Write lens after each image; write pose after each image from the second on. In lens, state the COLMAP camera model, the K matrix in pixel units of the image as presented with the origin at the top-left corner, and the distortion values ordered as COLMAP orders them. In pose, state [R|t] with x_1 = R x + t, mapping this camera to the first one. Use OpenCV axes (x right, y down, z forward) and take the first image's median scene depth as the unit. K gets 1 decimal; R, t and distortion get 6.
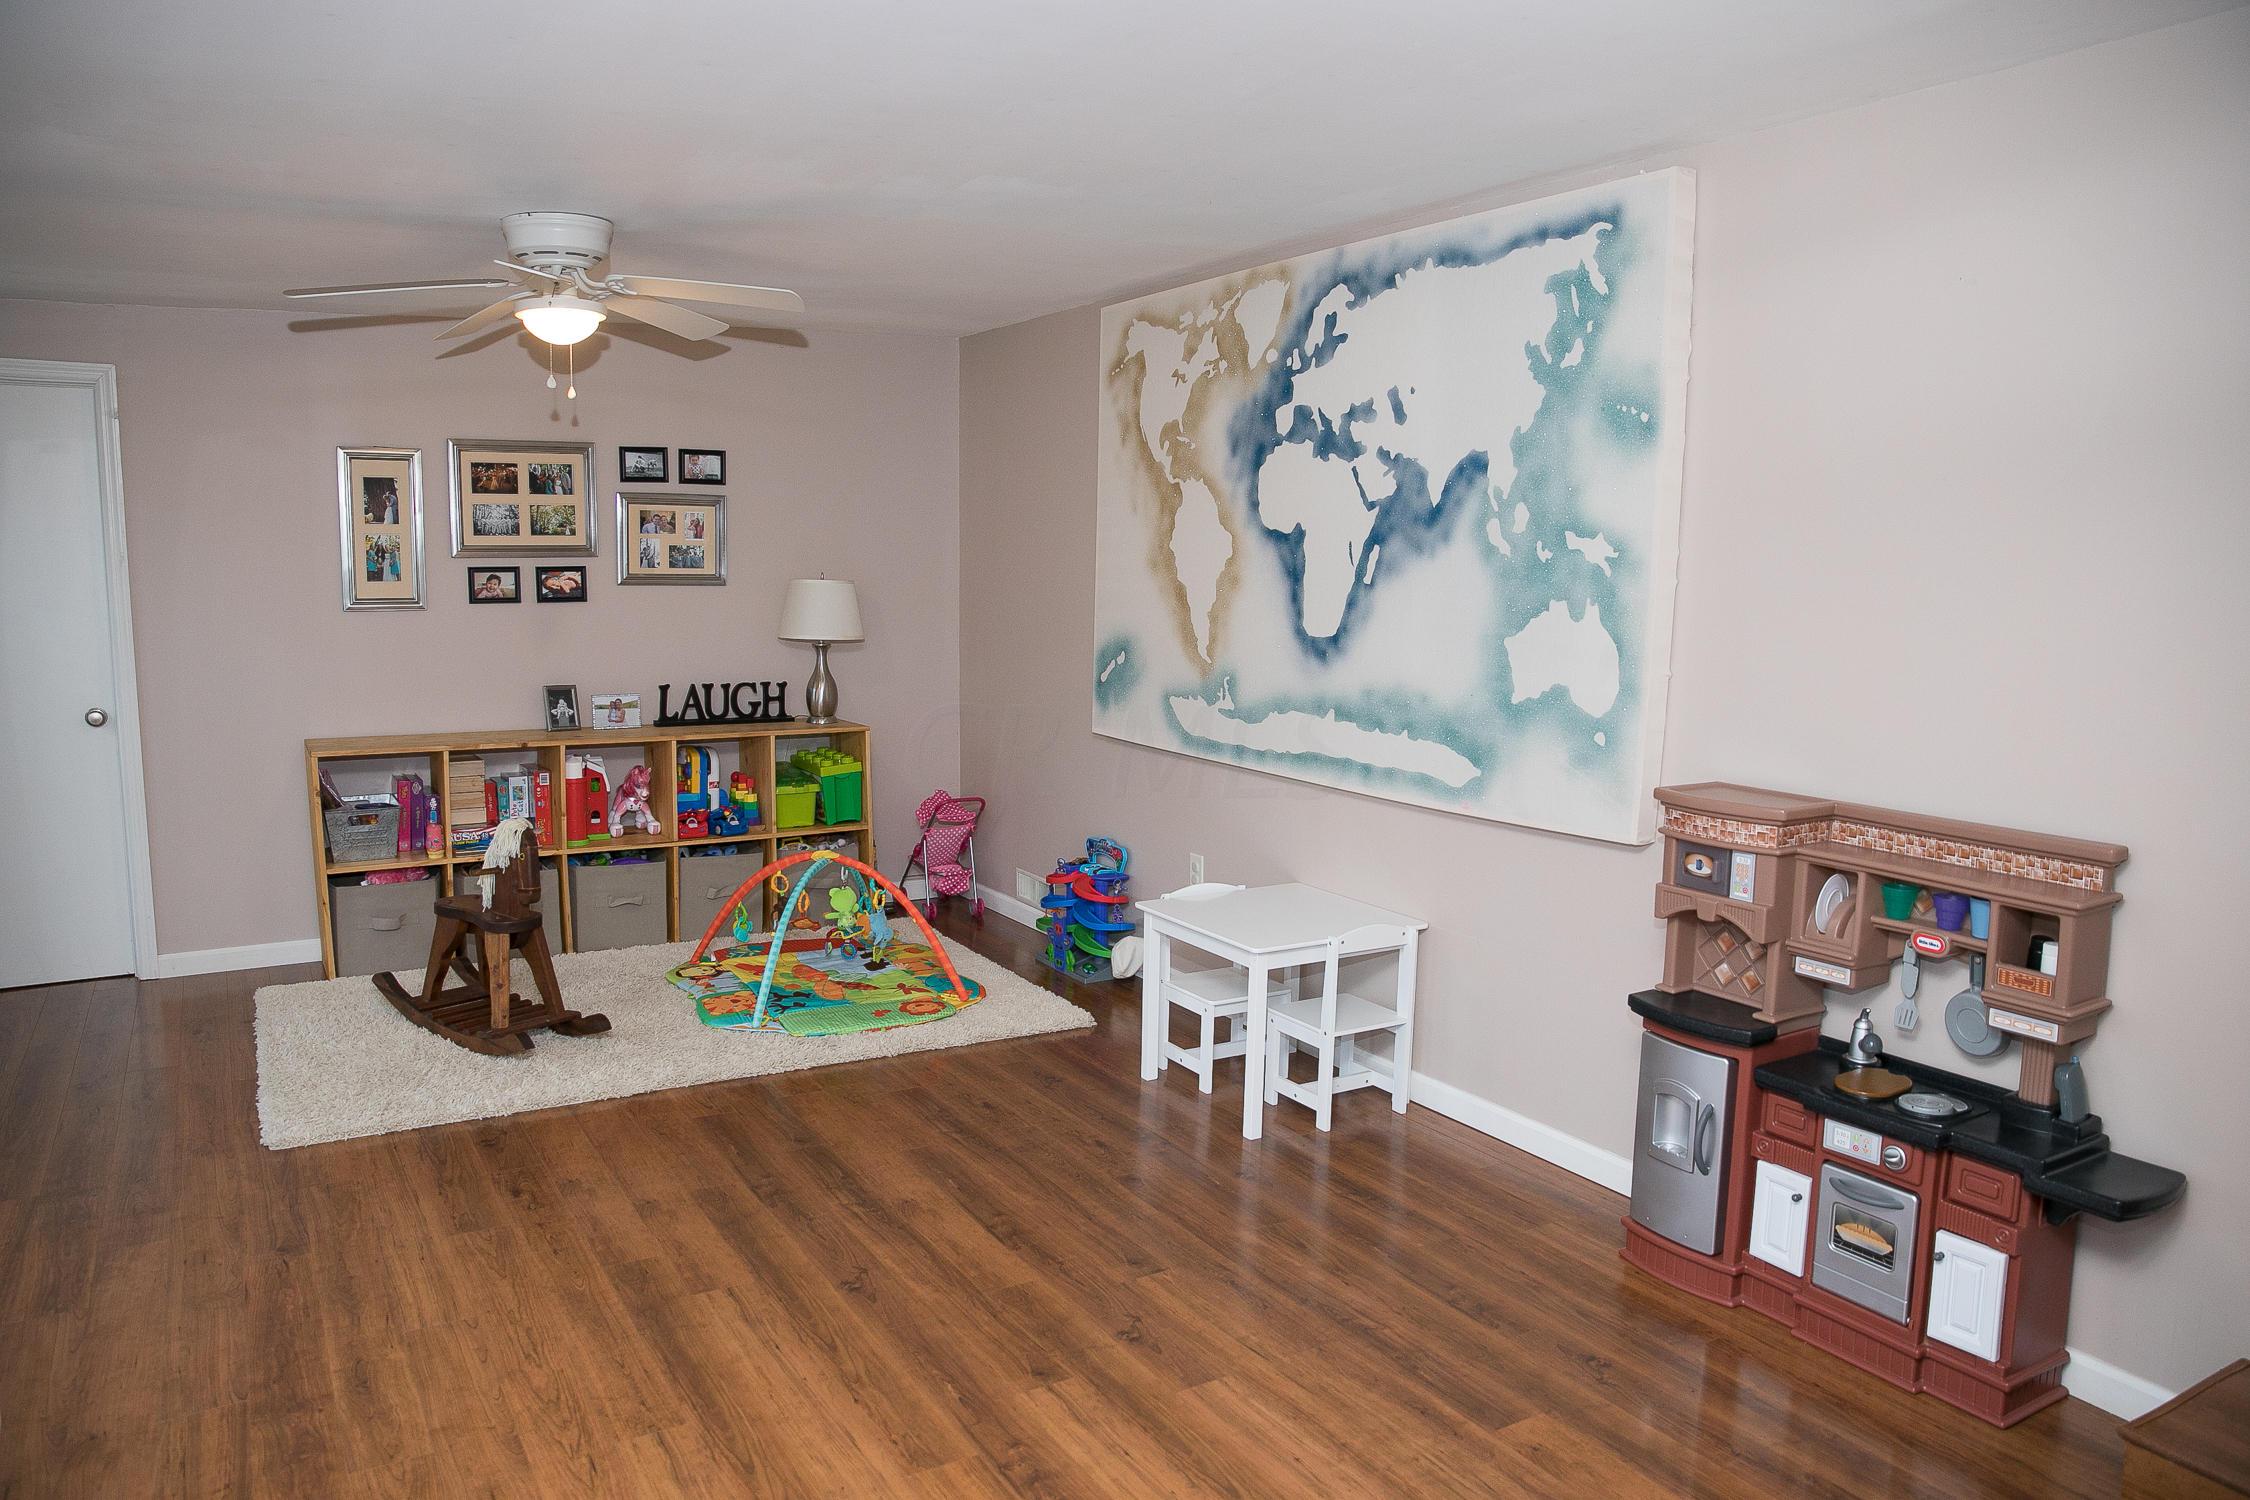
lens RADIAL K [[1458.2, 0, 1125.0], [0, 1458.2, 750.0], [0, 0, 1]] dist [-0.102598, 0.072081]
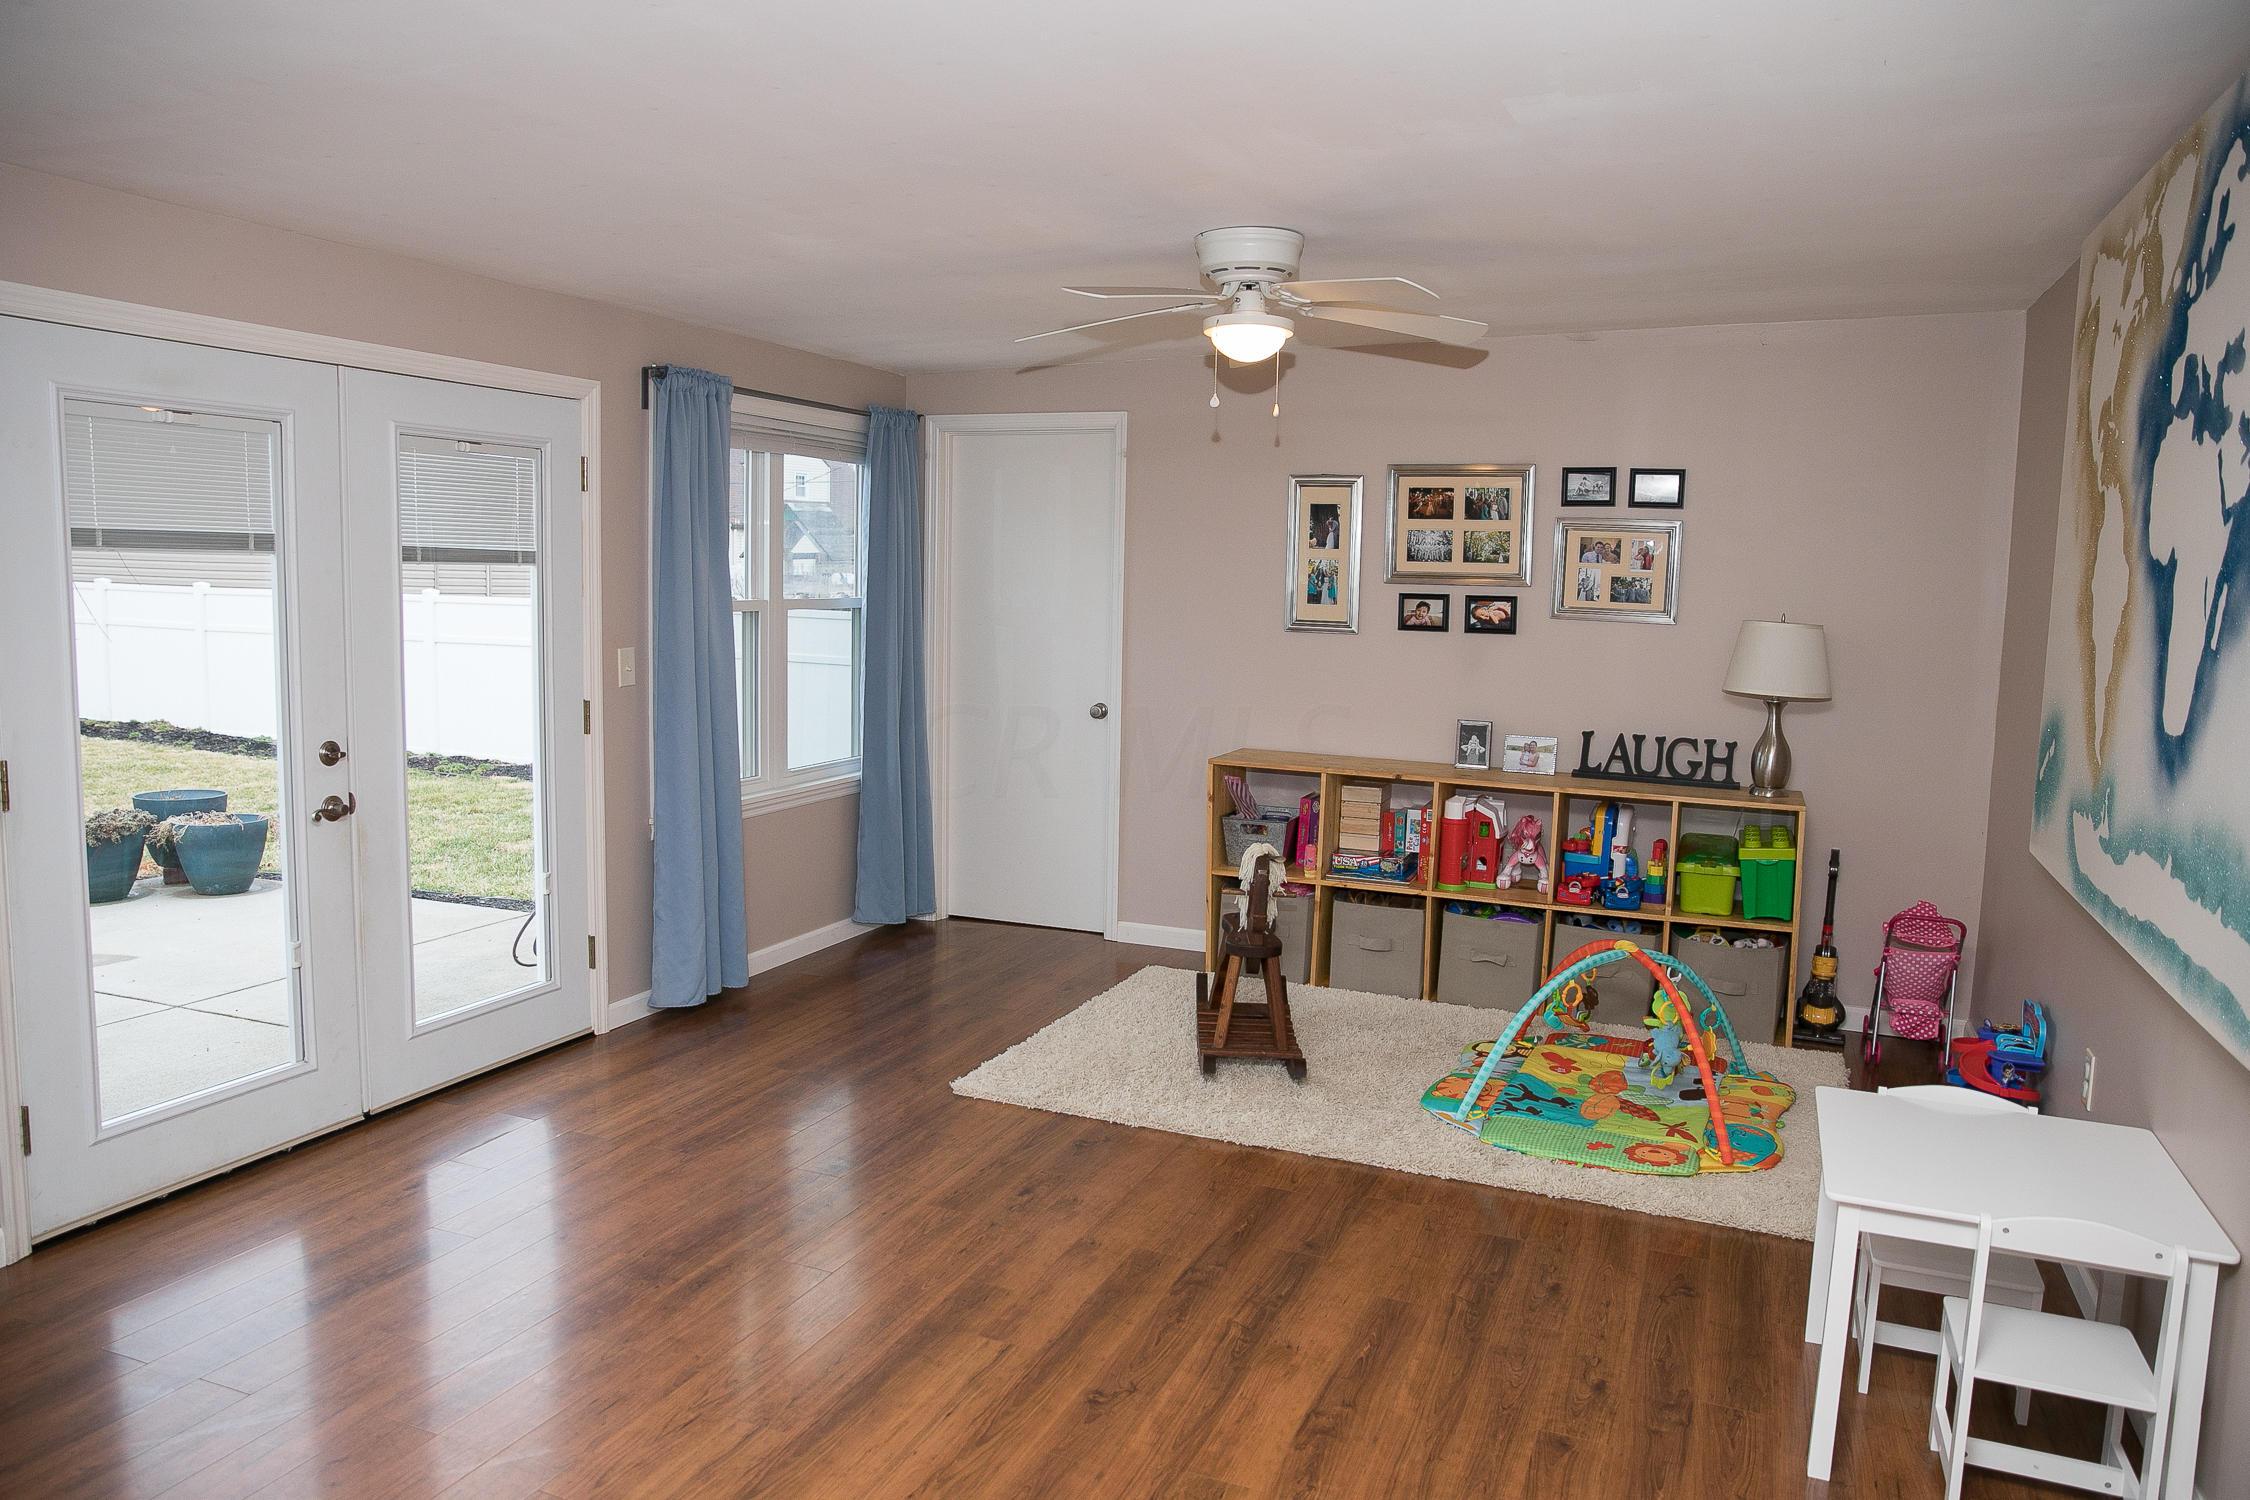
lens RADIAL K [[1524.3, 0, 1125.0], [0, 1524.3, 750.0], [0, 0, 1]] dist [-0.110086, 0.083736]
pose [[0.617140, 0.098075, -0.780718, 0.251656], [-0.122907, 0.992038, 0.027466, -0.025401], [0.777195, 0.079006, 0.624280, 0.202842]]
